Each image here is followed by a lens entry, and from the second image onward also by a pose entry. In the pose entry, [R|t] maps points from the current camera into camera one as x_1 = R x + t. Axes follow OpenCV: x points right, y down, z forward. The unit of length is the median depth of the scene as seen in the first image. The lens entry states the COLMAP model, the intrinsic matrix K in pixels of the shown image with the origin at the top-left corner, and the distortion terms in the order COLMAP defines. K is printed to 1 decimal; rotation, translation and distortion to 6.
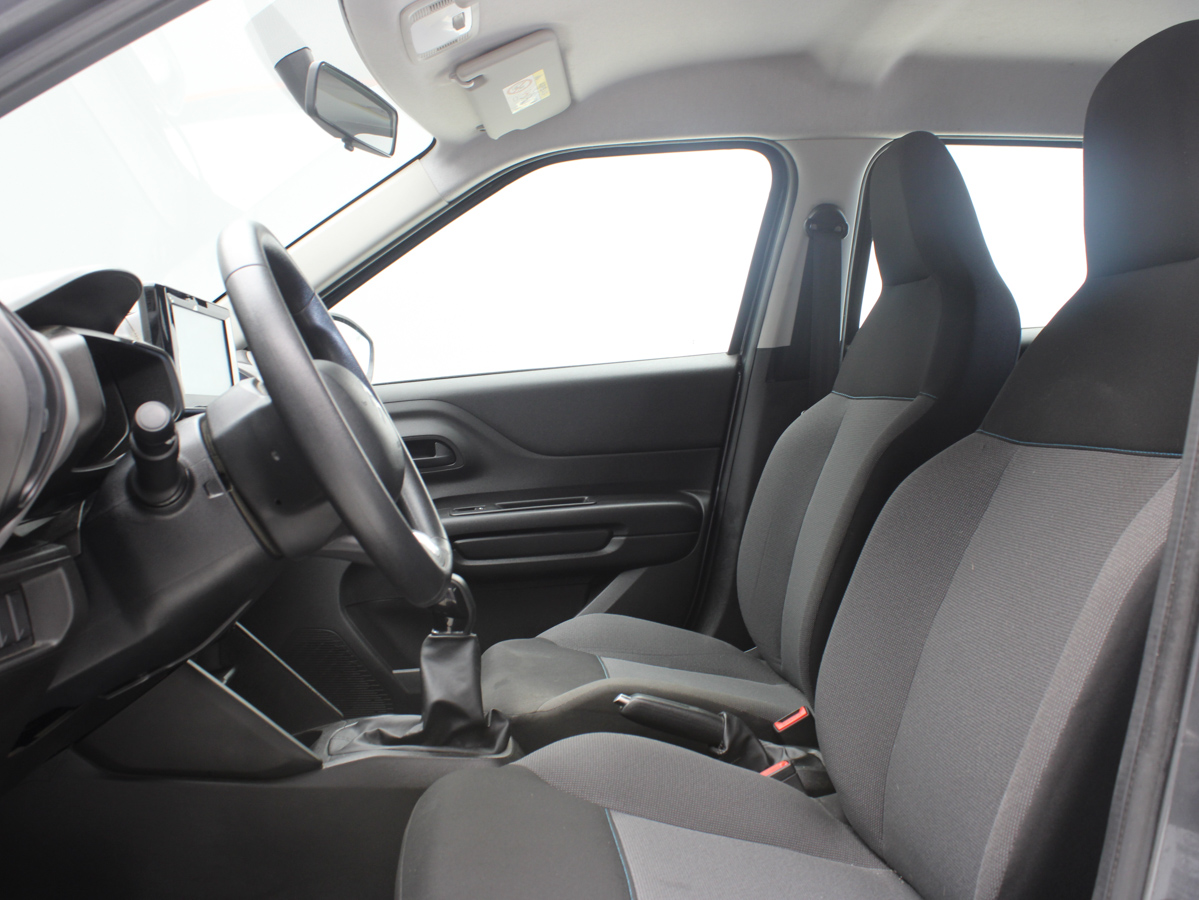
lens RADIAL K [[1228.3, 0, 599.5], [0, 1228.3, 450.0], [0, 0, 1]] dist [-0.143332, 0.165678]
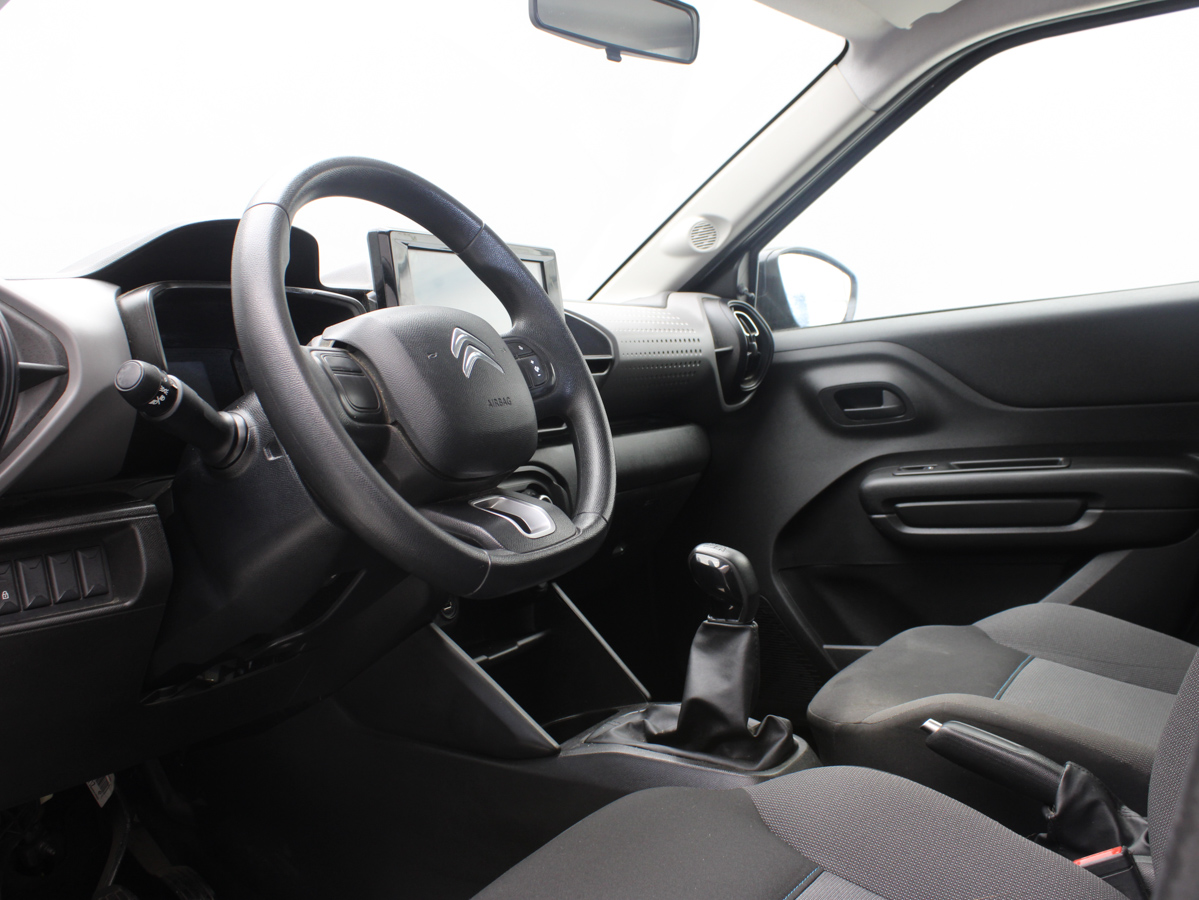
lens RADIAL K [[1228.3, 0, 599.5], [0, 1228.3, 450.0], [0, 0, 1]] dist [-0.143332, 0.165678]
pose [[0.834462, 0.031636, -0.550156, 0.188938], [-0.003518, 0.998636, 0.052089, -0.008796], [0.551054, -0.041531, 0.833435, 0.175269]]
